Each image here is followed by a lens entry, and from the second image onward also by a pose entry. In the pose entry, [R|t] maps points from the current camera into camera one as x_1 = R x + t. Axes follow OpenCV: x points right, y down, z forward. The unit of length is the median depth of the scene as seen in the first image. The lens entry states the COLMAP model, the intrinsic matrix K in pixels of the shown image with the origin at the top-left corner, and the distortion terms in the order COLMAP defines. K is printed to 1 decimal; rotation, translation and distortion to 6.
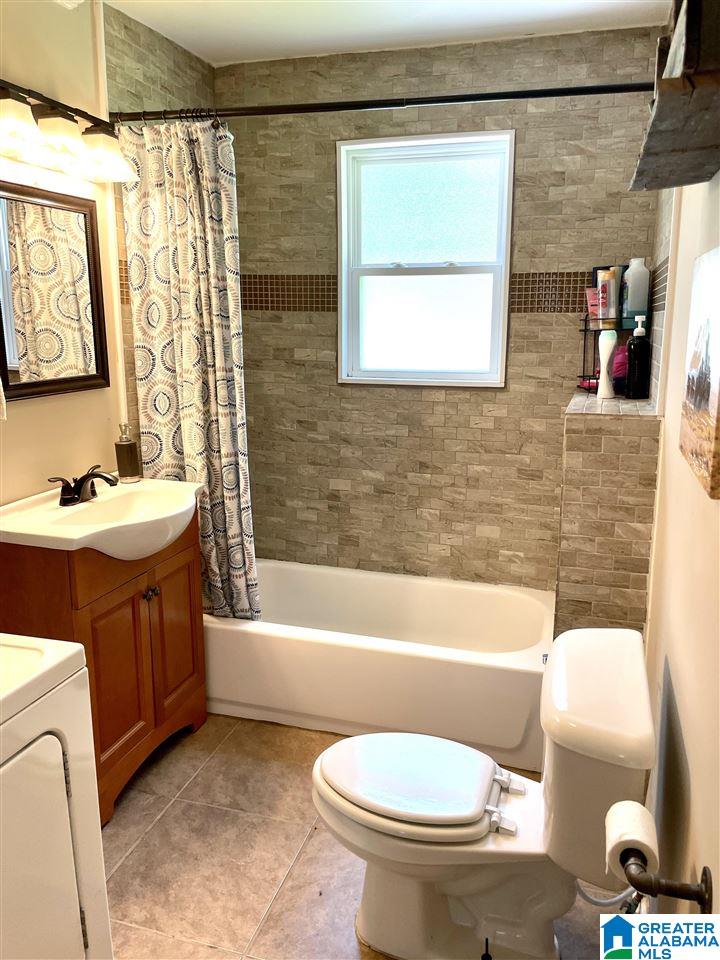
lens RADIAL K [[729.5, 0, 360.0], [0, 729.5, 480.0], [0, 0, 1]] dist [0.100632, -0.126928]
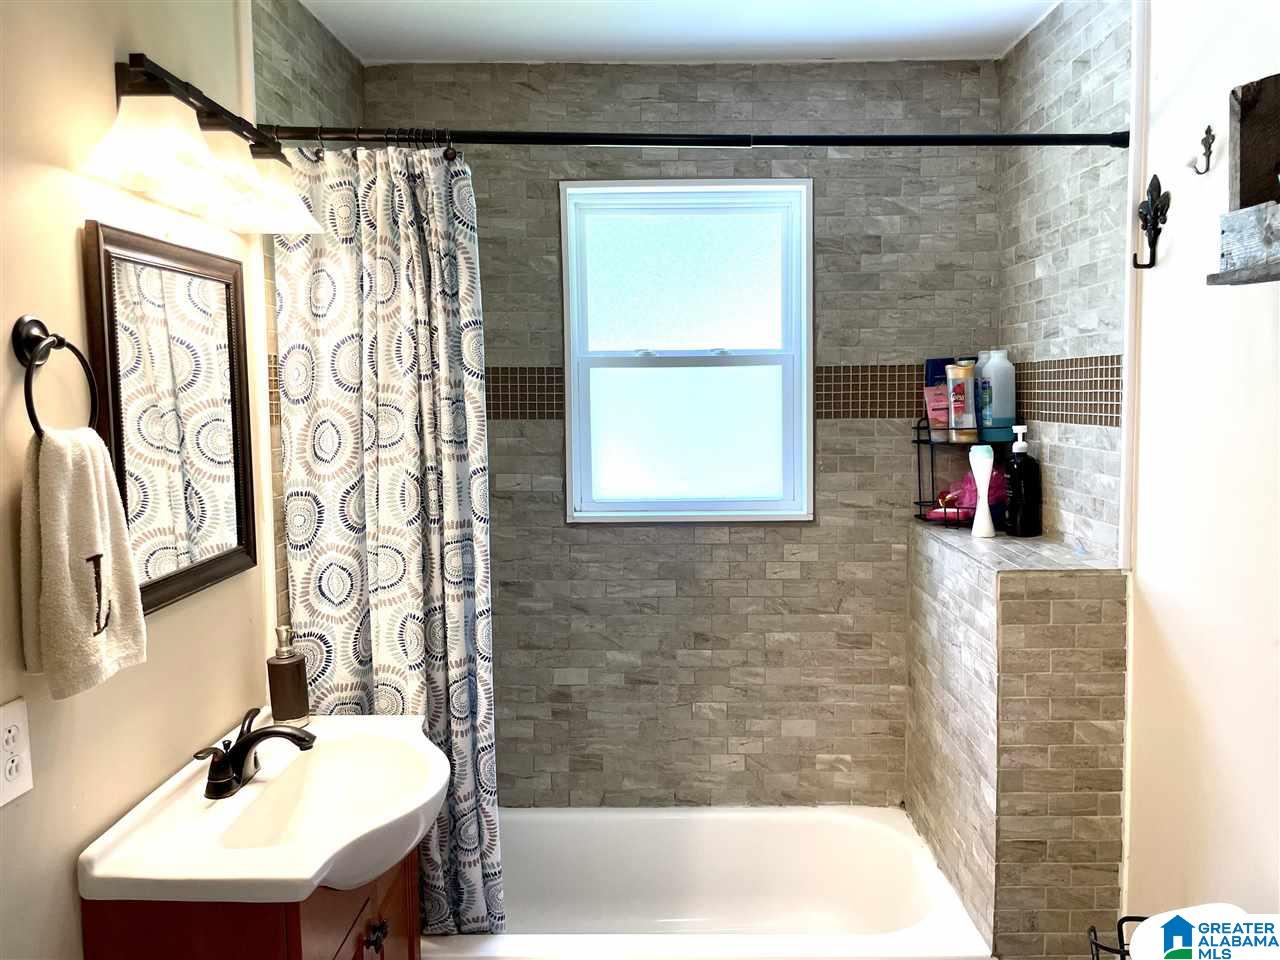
lens RADIAL K [[971.1, 0, 640.0], [0, 971.1, 480.0], [0, 0, 1]] dist [0.127047, -0.206771]
pose [[0.958356, -0.040420, 0.282700, -0.244550], [0.074835, 0.990885, -0.112015, -0.076660], [-0.275596, 0.128506, 0.952645, 0.150011]]
